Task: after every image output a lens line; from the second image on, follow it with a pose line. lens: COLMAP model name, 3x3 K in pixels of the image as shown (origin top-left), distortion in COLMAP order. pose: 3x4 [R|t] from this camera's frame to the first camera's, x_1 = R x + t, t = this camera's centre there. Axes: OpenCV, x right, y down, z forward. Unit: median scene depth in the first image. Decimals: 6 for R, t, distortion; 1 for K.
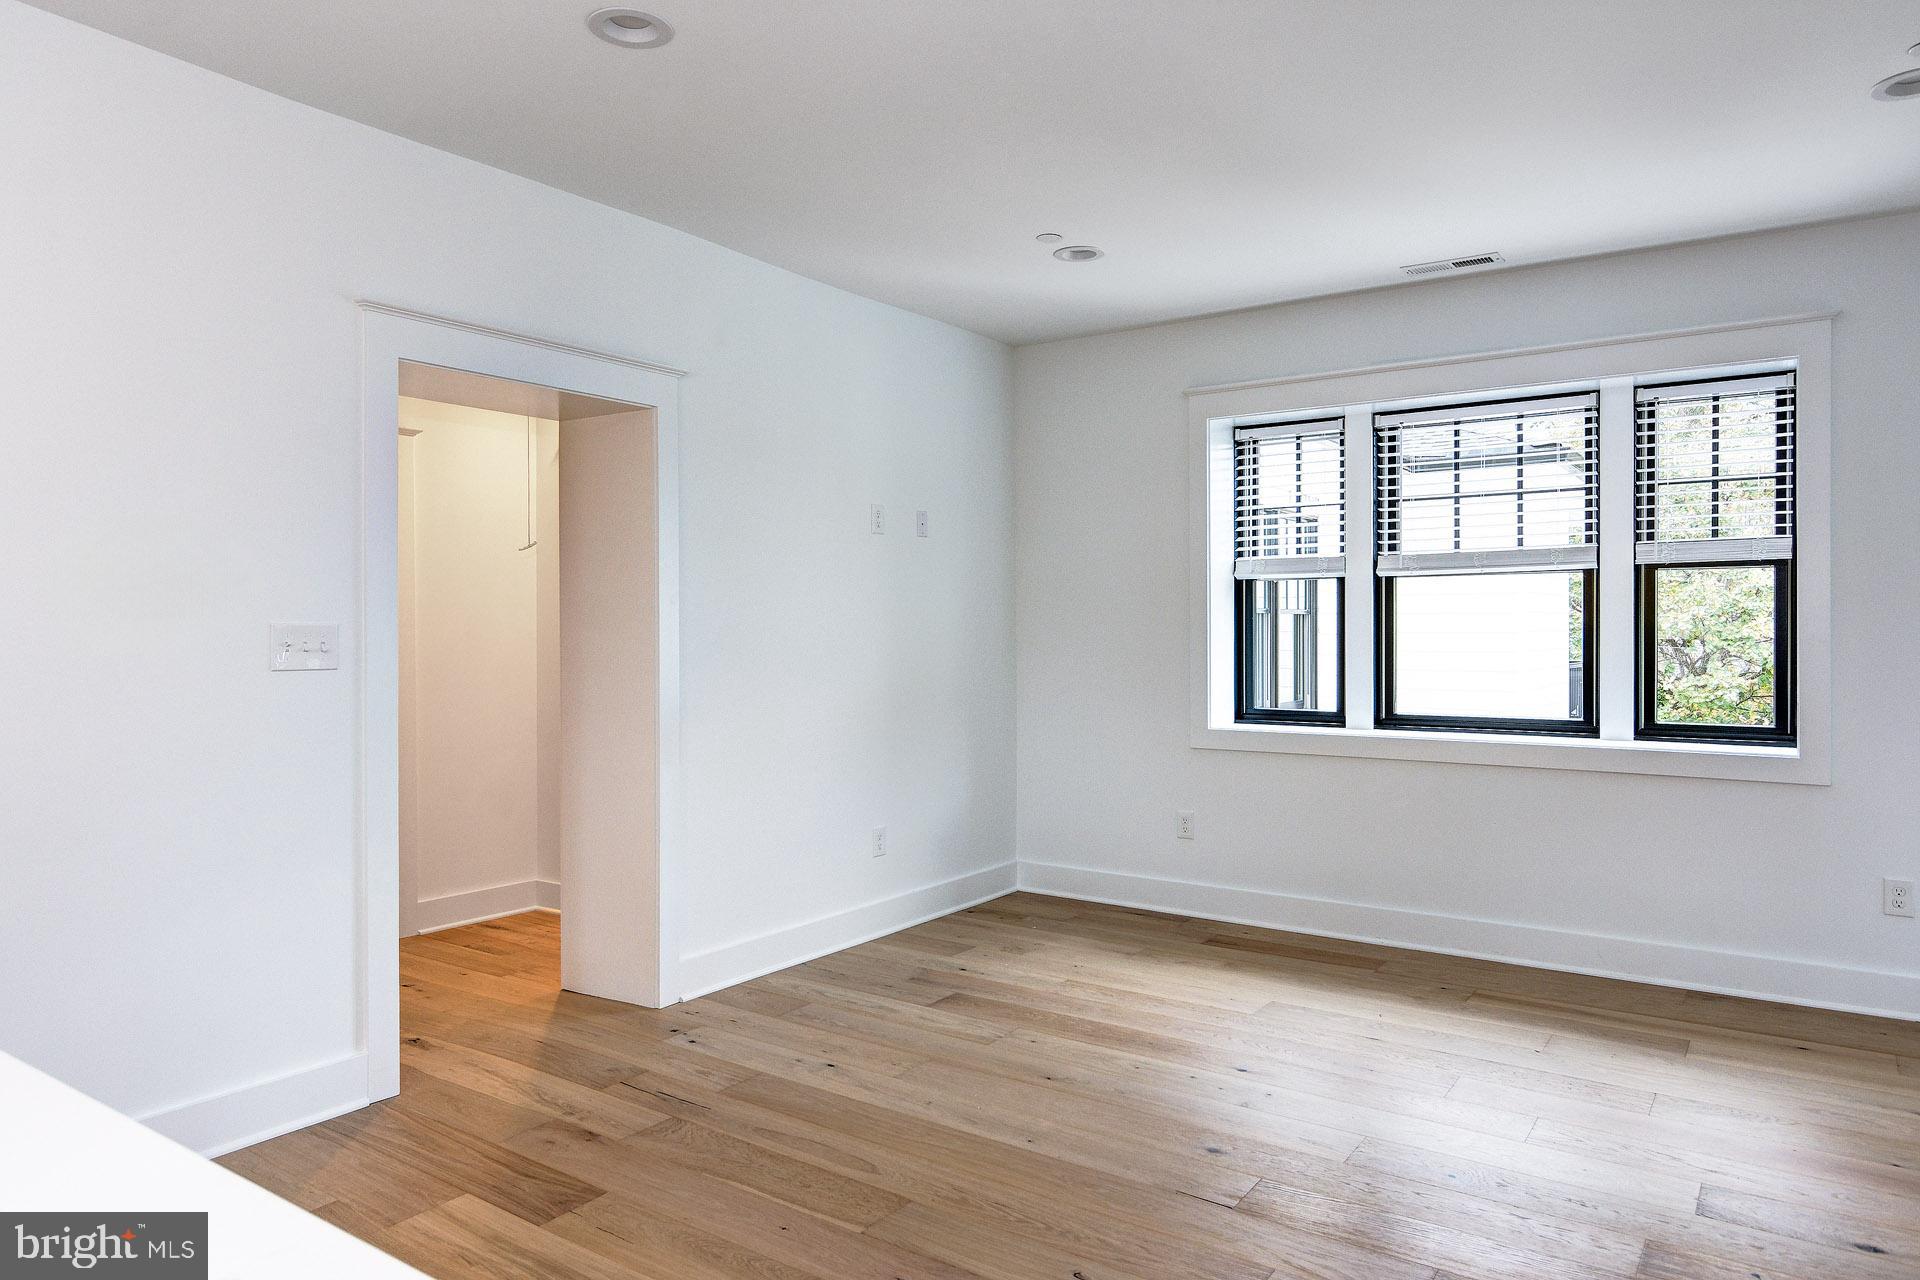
lens RADIAL K [[1214.6, 0, 953.5], [0, 1214.6, 642.7], [0, 0, 1]] dist [-0.002499, 0.003674]
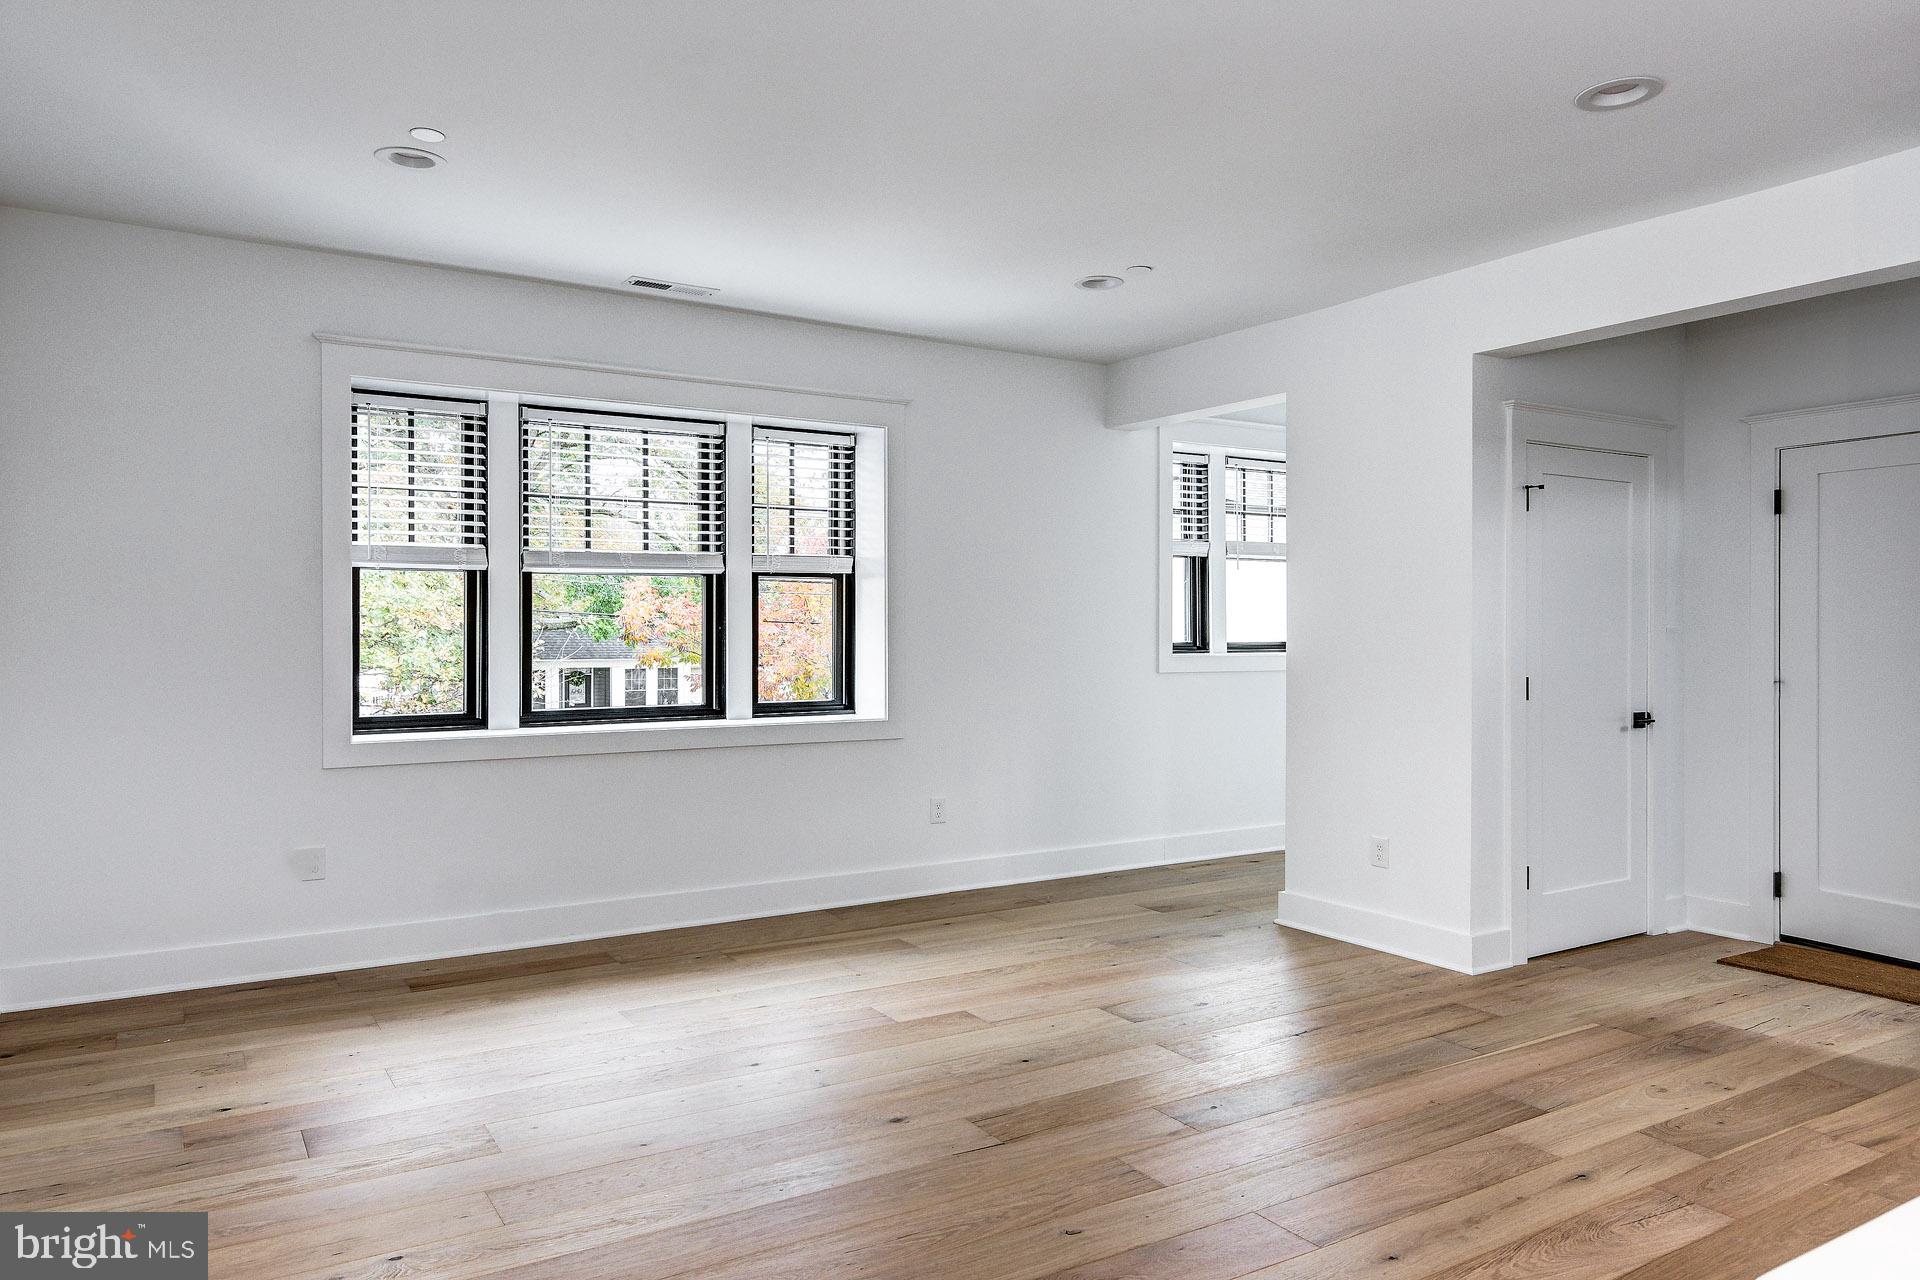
lens RADIAL K [[1214.6, 0, 951.1], [0, 1214.6, 636.5], [0, 0, 1]] dist [-0.002499, 0.003674]
pose [[0.412547, -0.006916, 0.910910, -0.424104], [0.009130, 0.999952, 0.003457, -0.002862], [-0.910891, 0.006891, 0.412590, 0.301751]]
